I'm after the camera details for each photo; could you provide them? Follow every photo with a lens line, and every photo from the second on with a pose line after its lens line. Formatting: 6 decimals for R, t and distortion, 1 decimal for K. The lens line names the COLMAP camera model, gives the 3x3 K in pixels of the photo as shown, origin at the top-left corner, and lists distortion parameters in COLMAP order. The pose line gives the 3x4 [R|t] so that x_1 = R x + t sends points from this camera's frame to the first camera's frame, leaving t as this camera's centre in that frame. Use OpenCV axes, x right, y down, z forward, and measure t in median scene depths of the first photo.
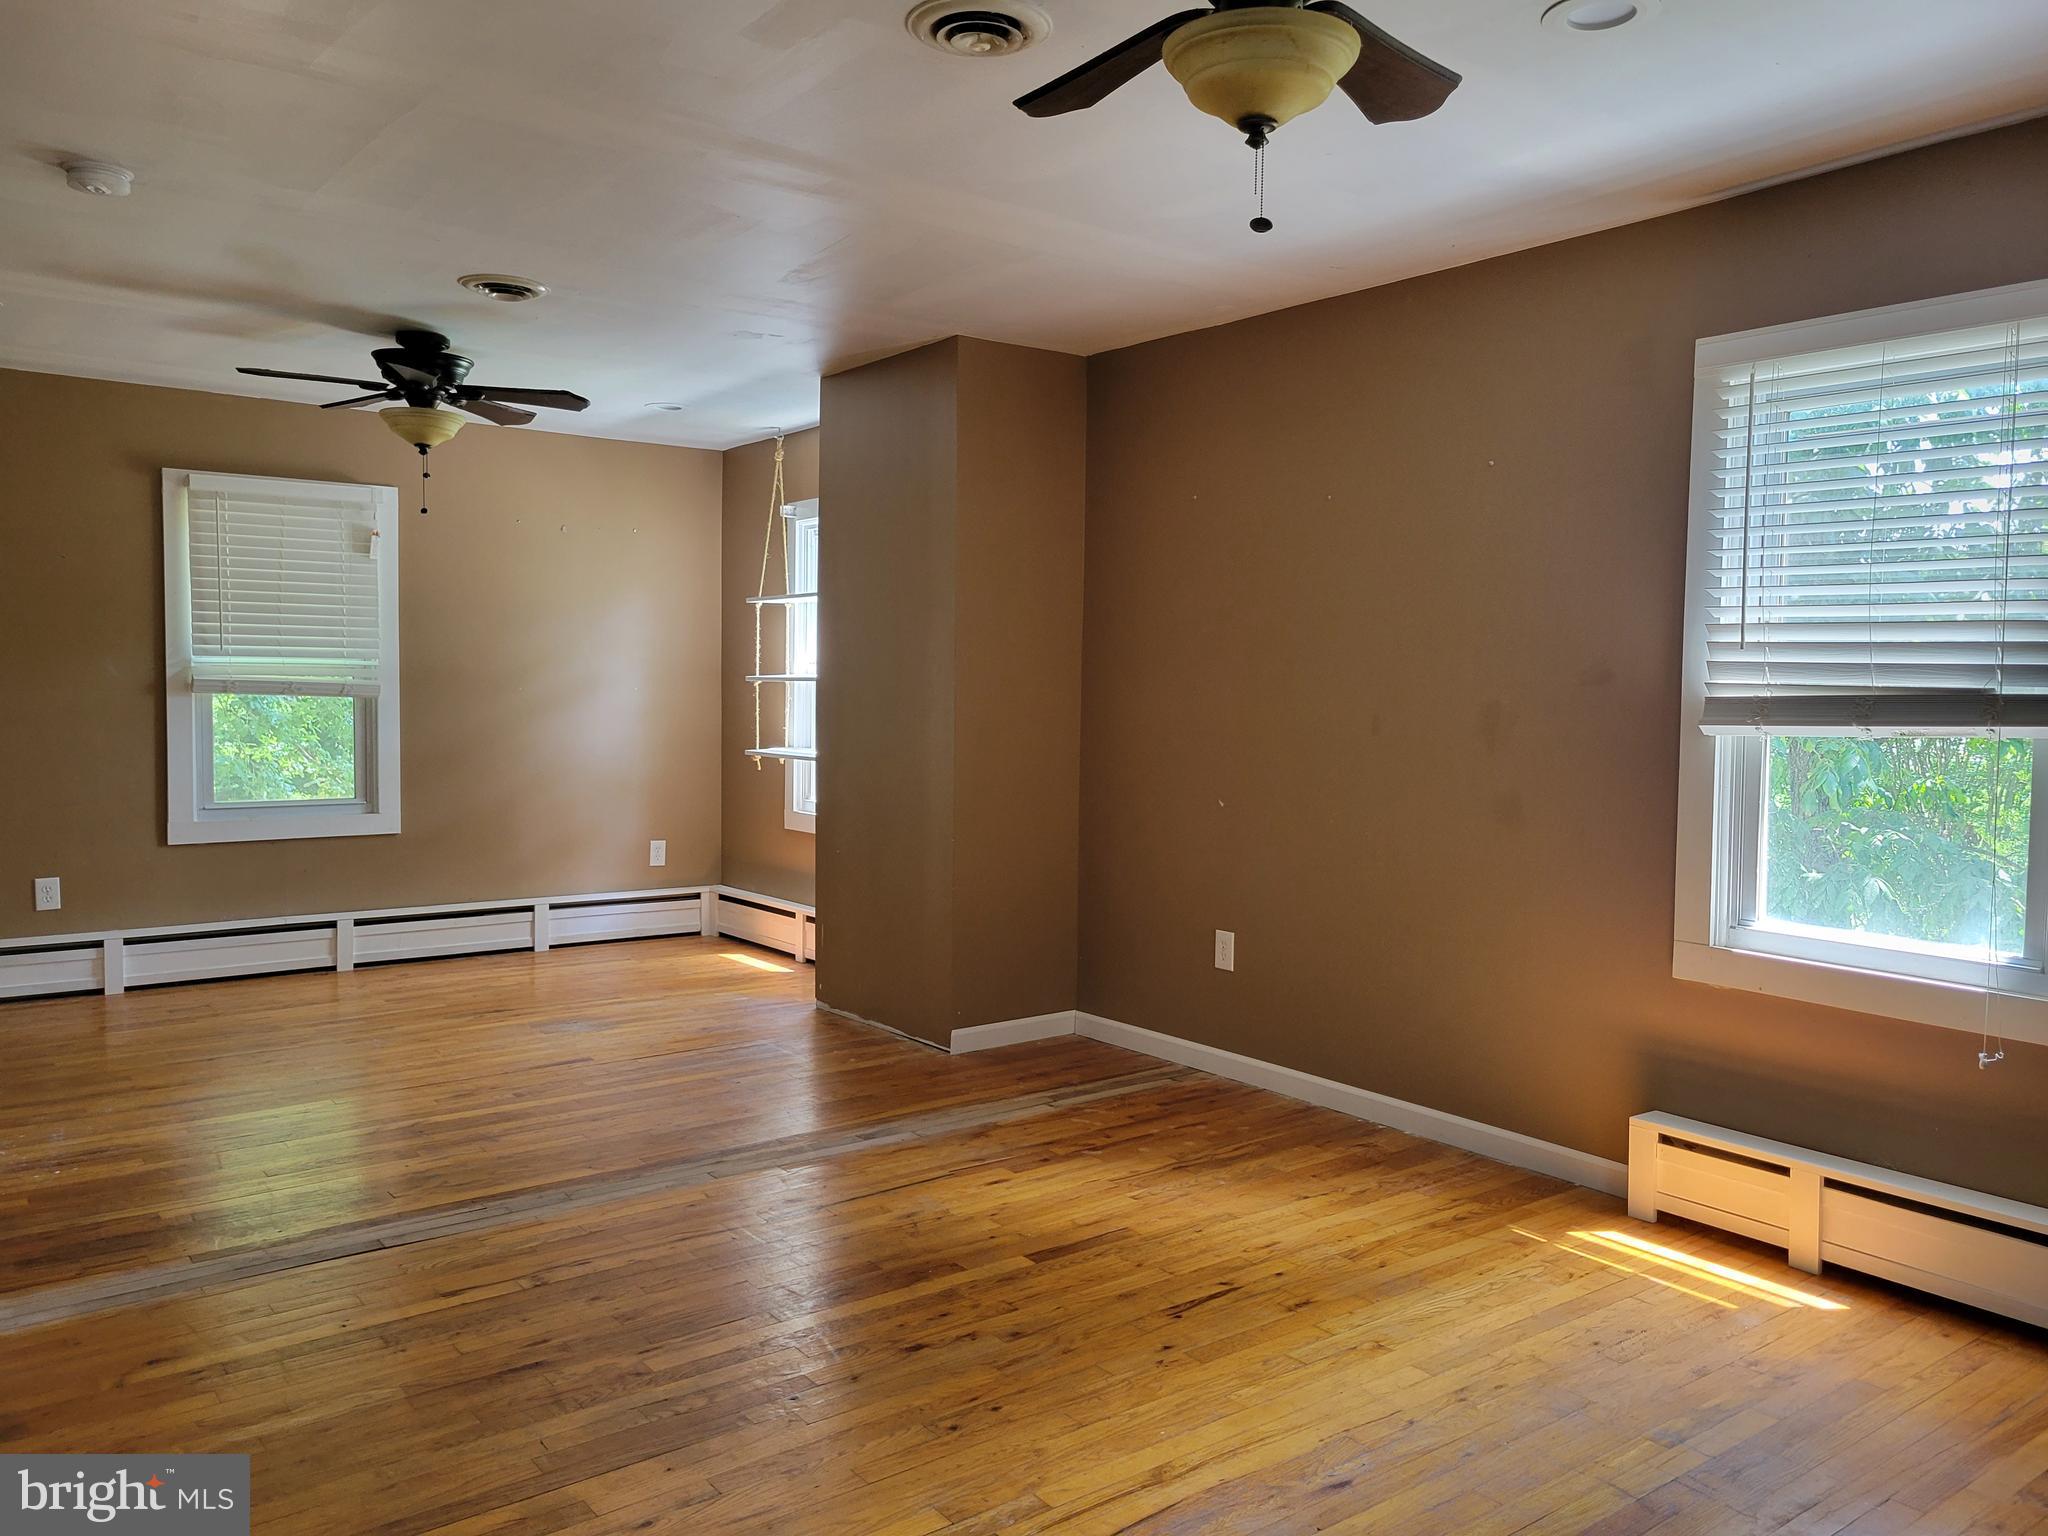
lens RADIAL K [[1543.5, 0, 1036.9], [0, 1543.5, 760.2], [0, 0, 1]] dist [0.040116, -0.009912]
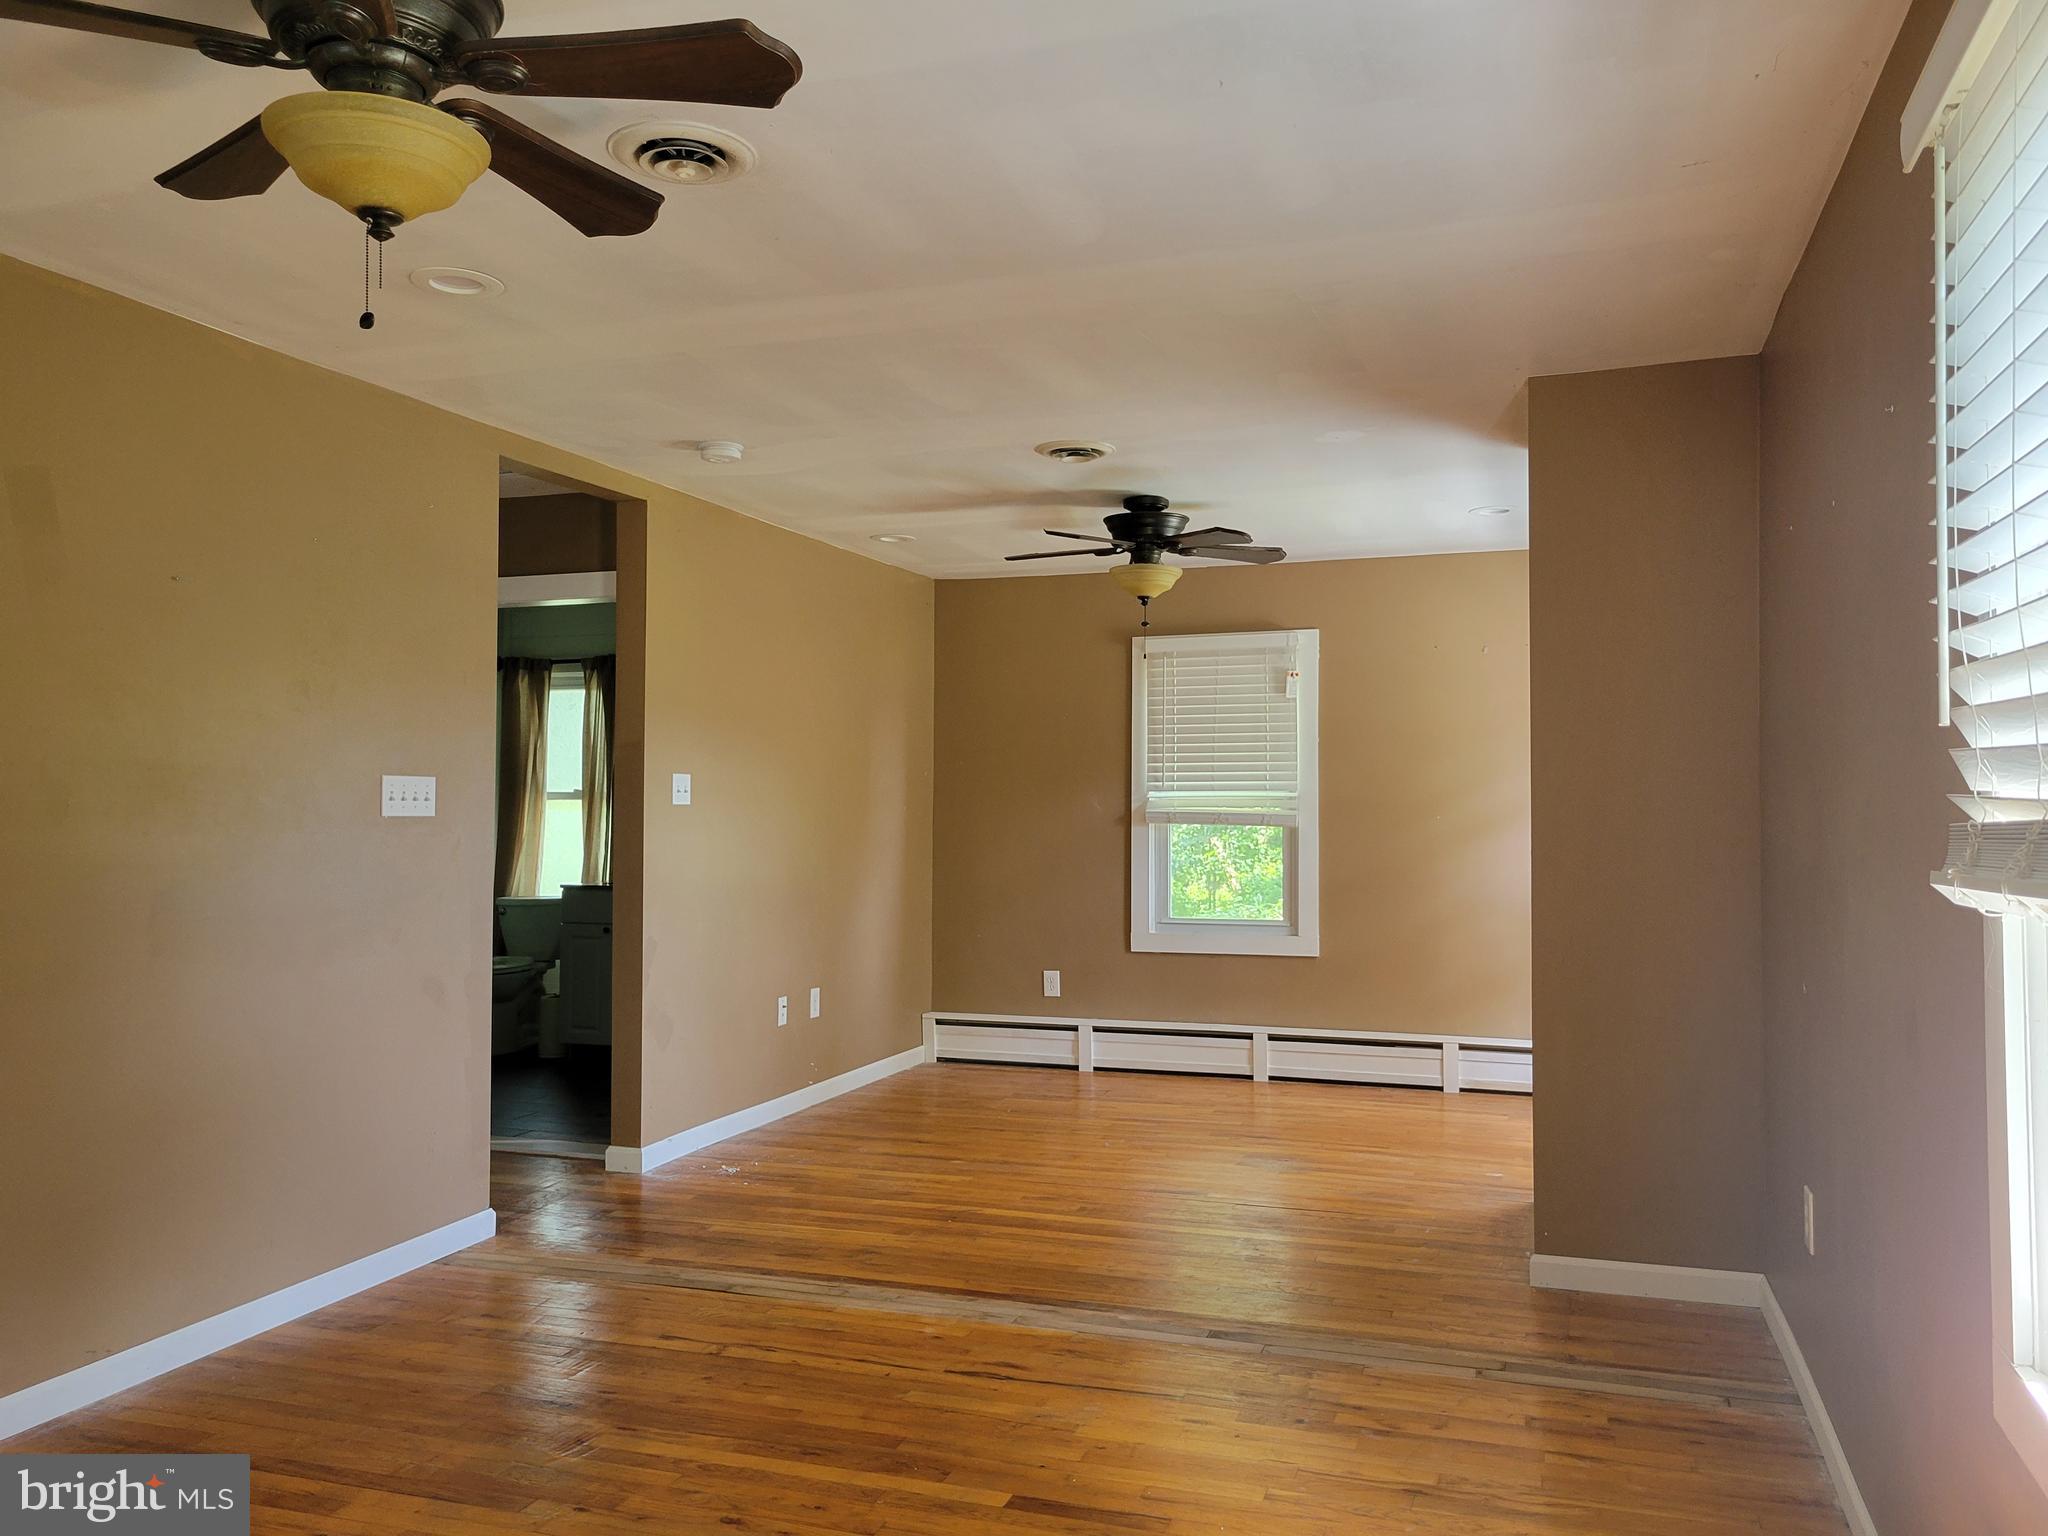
lens RADIAL K [[1543.5, 0, 1033.4], [0, 1543.5, 779.8], [0, 0, 1]] dist [0.040116, -0.009912]
pose [[0.546331, -0.027079, -0.837132, 0.403658], [-0.031176, 0.998127, -0.052633, -0.012360], [0.836989, 0.054853, 0.544464, 0.301115]]
